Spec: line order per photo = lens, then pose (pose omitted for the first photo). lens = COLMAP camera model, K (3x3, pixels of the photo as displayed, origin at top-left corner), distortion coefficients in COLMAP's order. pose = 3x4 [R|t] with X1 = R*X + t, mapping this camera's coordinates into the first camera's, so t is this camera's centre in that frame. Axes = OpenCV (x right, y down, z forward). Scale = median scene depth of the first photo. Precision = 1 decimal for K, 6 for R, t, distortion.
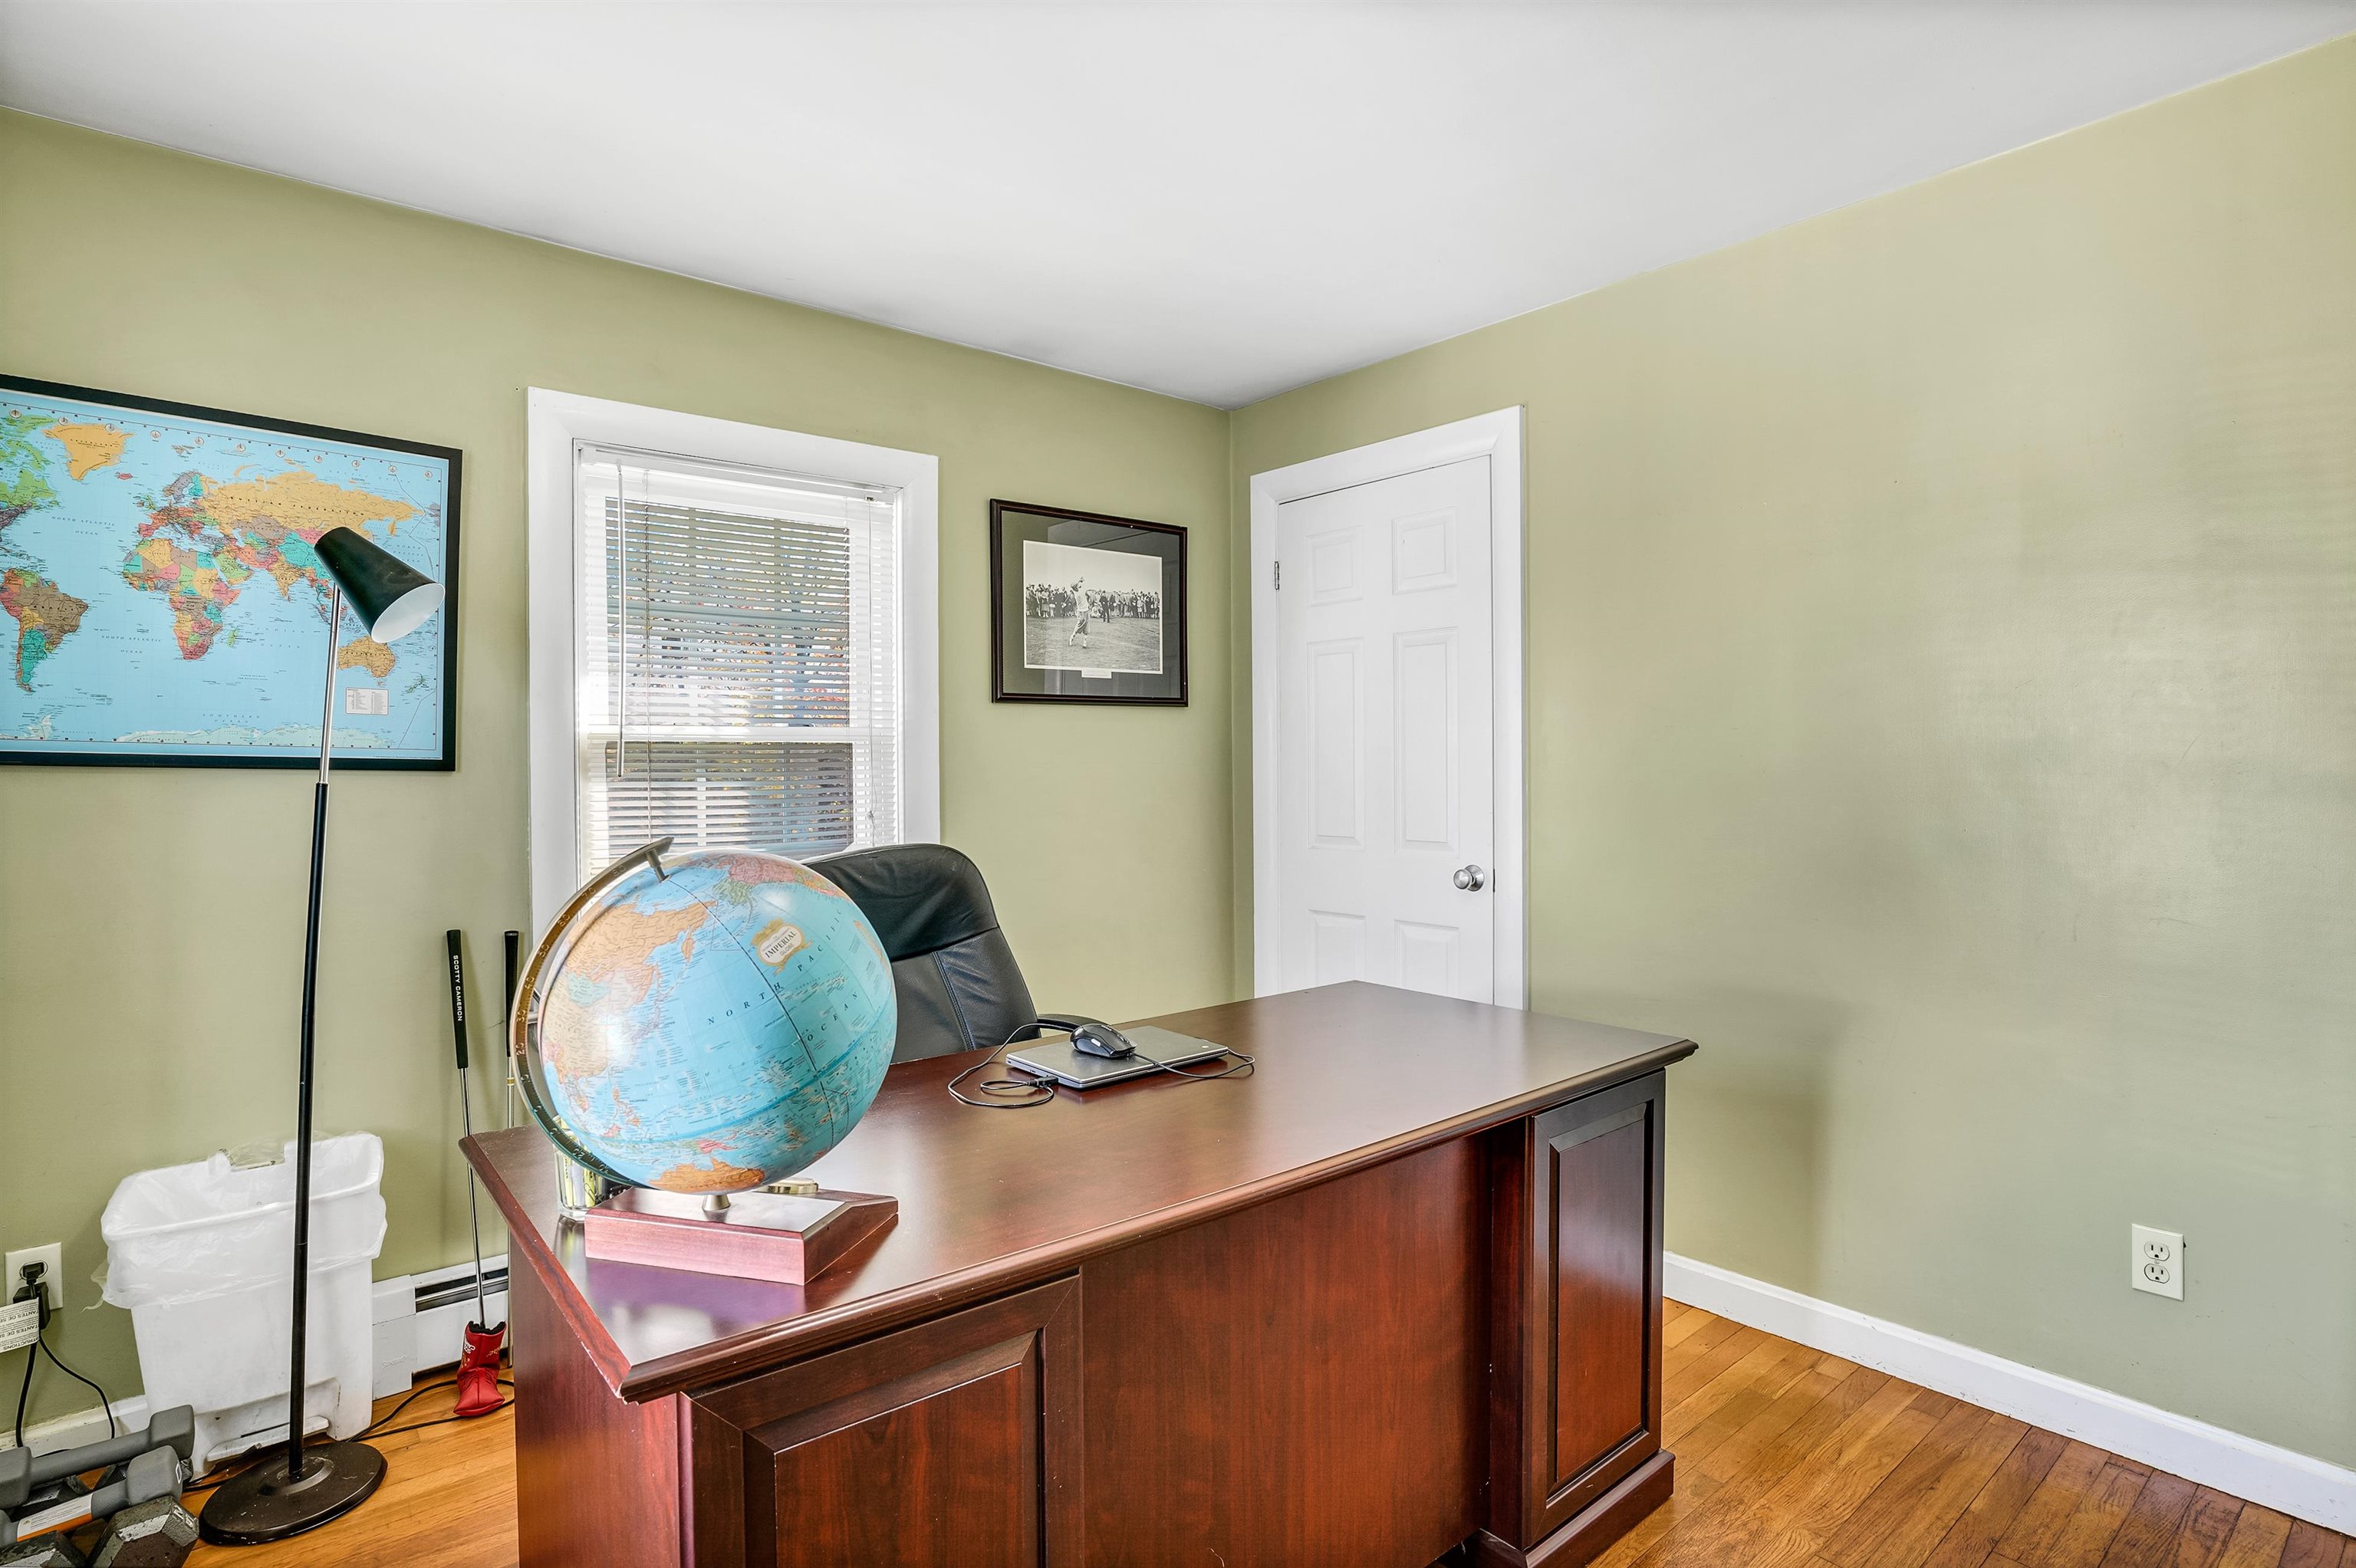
lens RADIAL K [[1160.3, 0, 1166.1], [0, 1160.3, 778.7], [0, 0, 1]] dist [-0.038762, 0.017882]
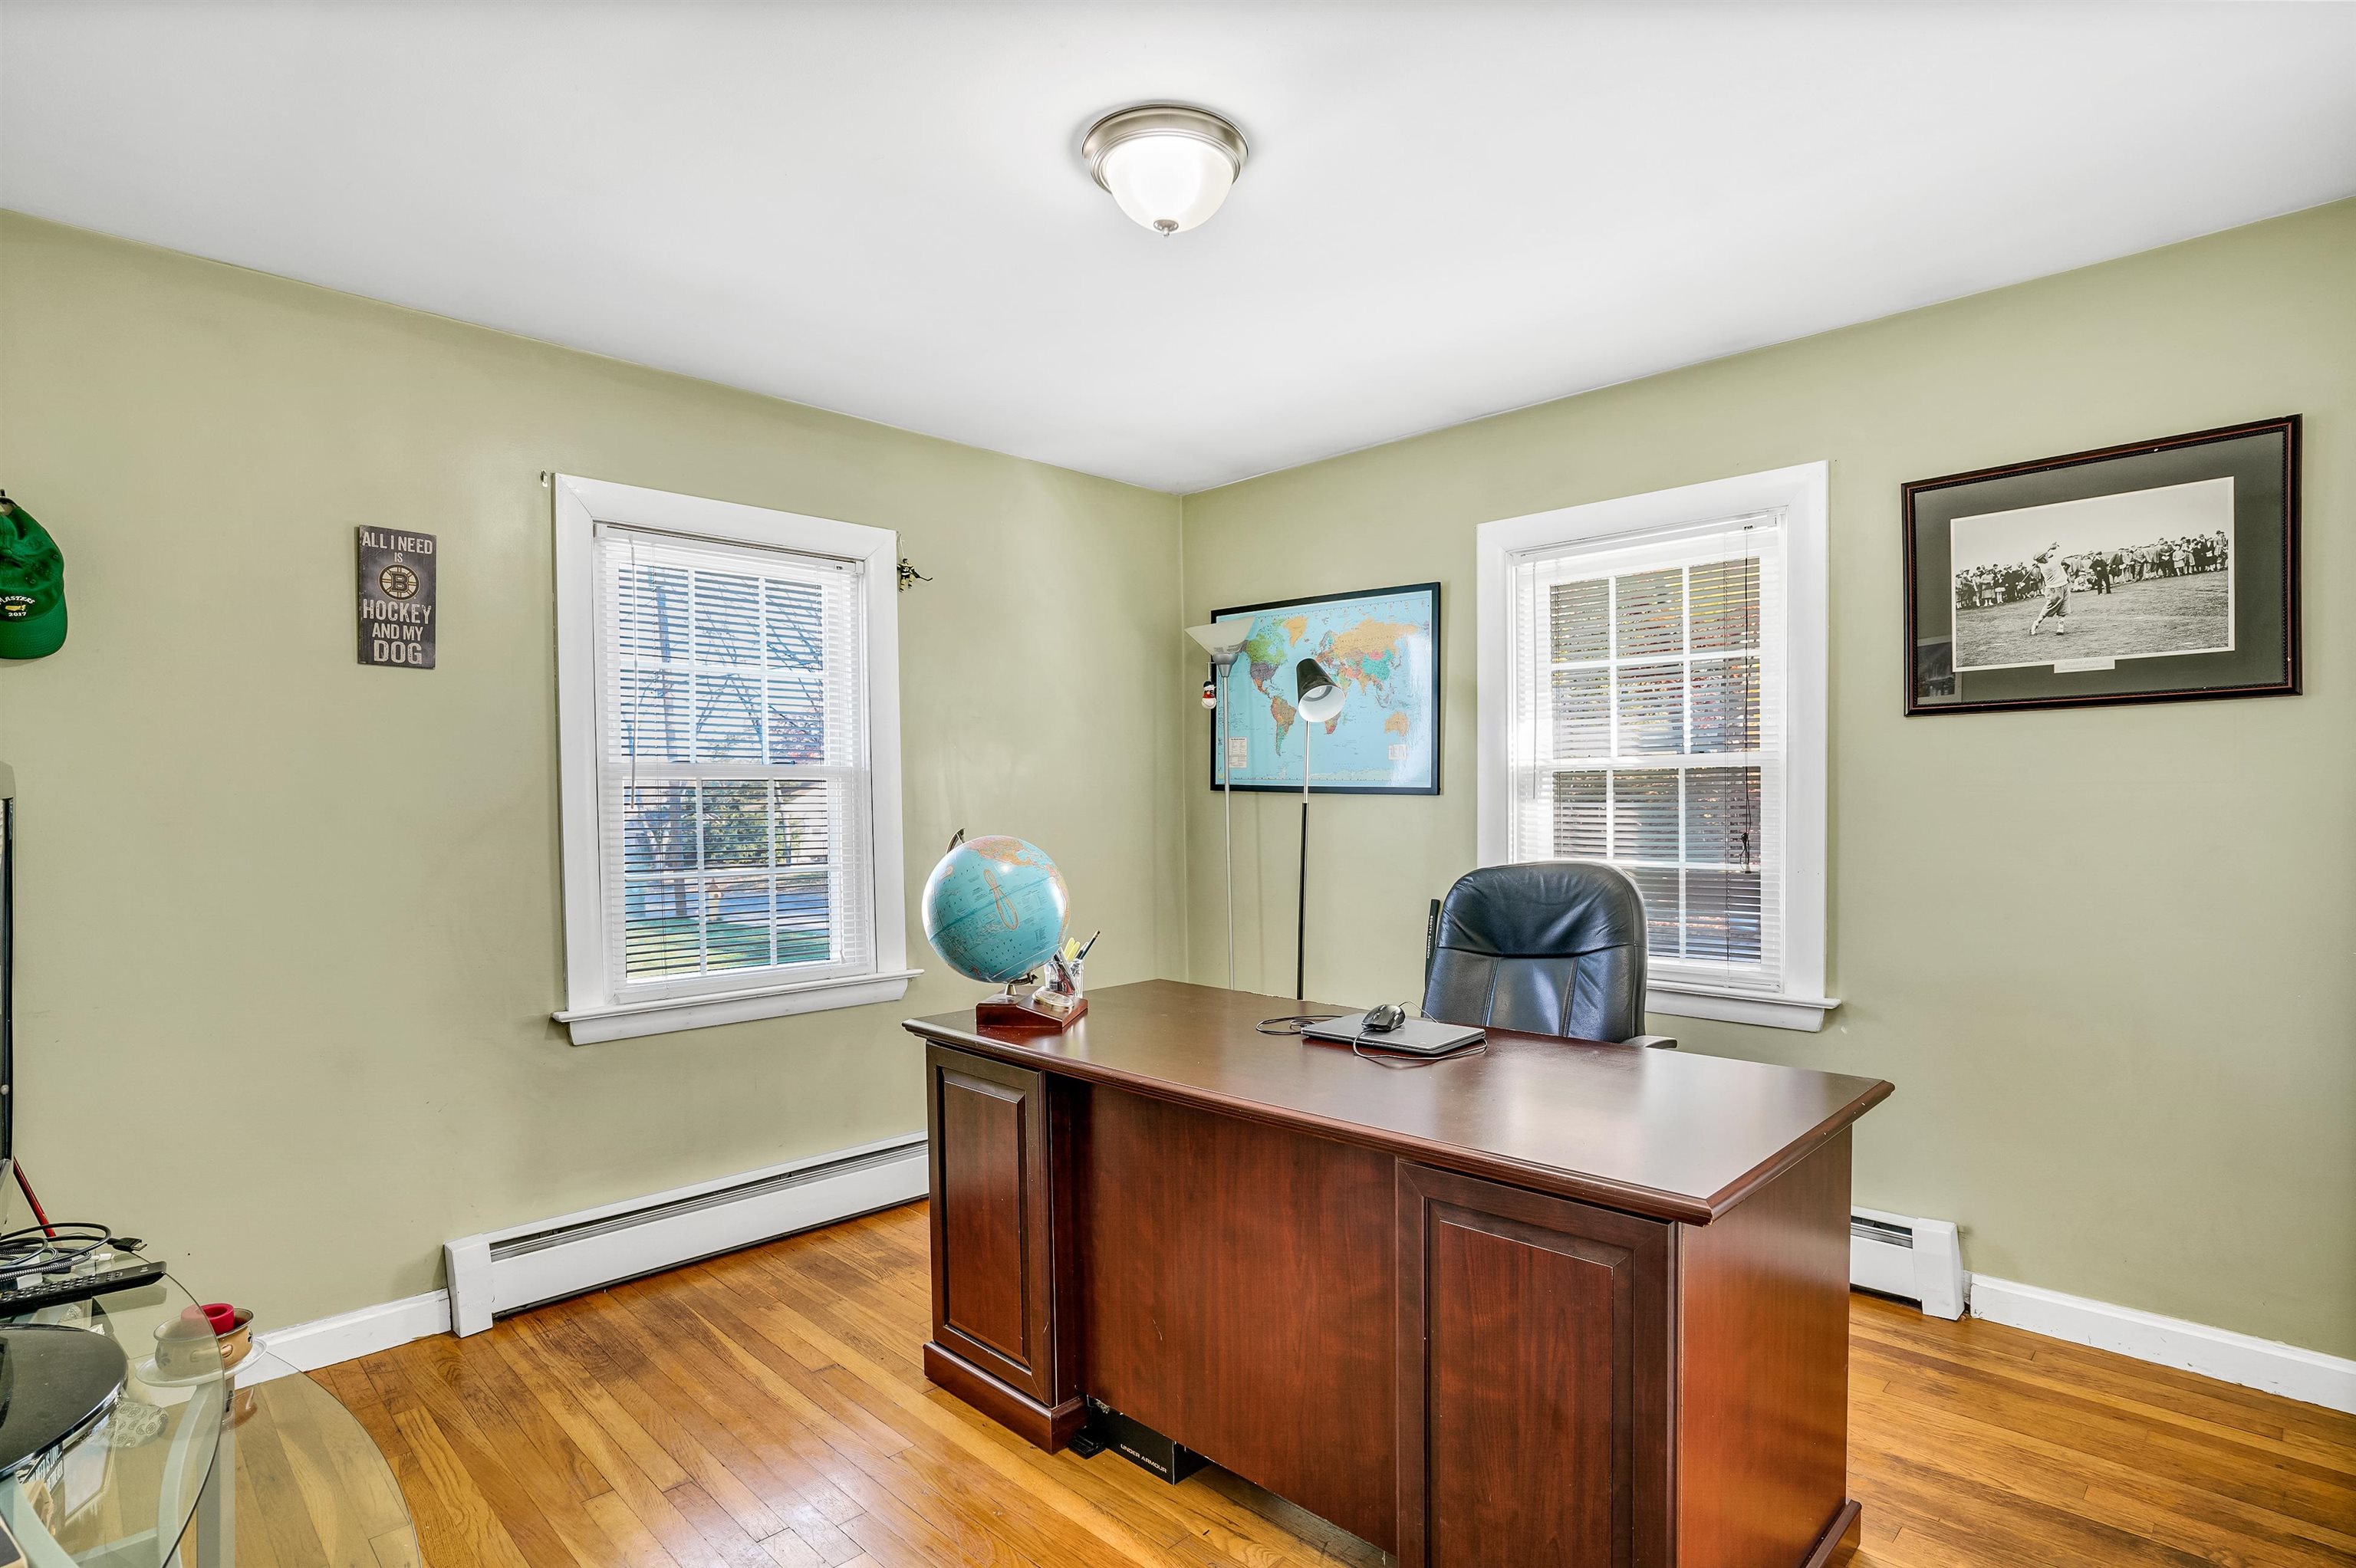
lens RADIAL K [[1160.3, 0, 1166.1], [0, 1160.3, 778.7], [0, 0, 1]] dist [-0.038762, 0.017882]
pose [[0.124486, -0.007728, -0.992191, 0.620521], [-0.000547, 0.999969, -0.007857, -0.011580], [0.992221, 0.001521, 0.124478, 0.331099]]
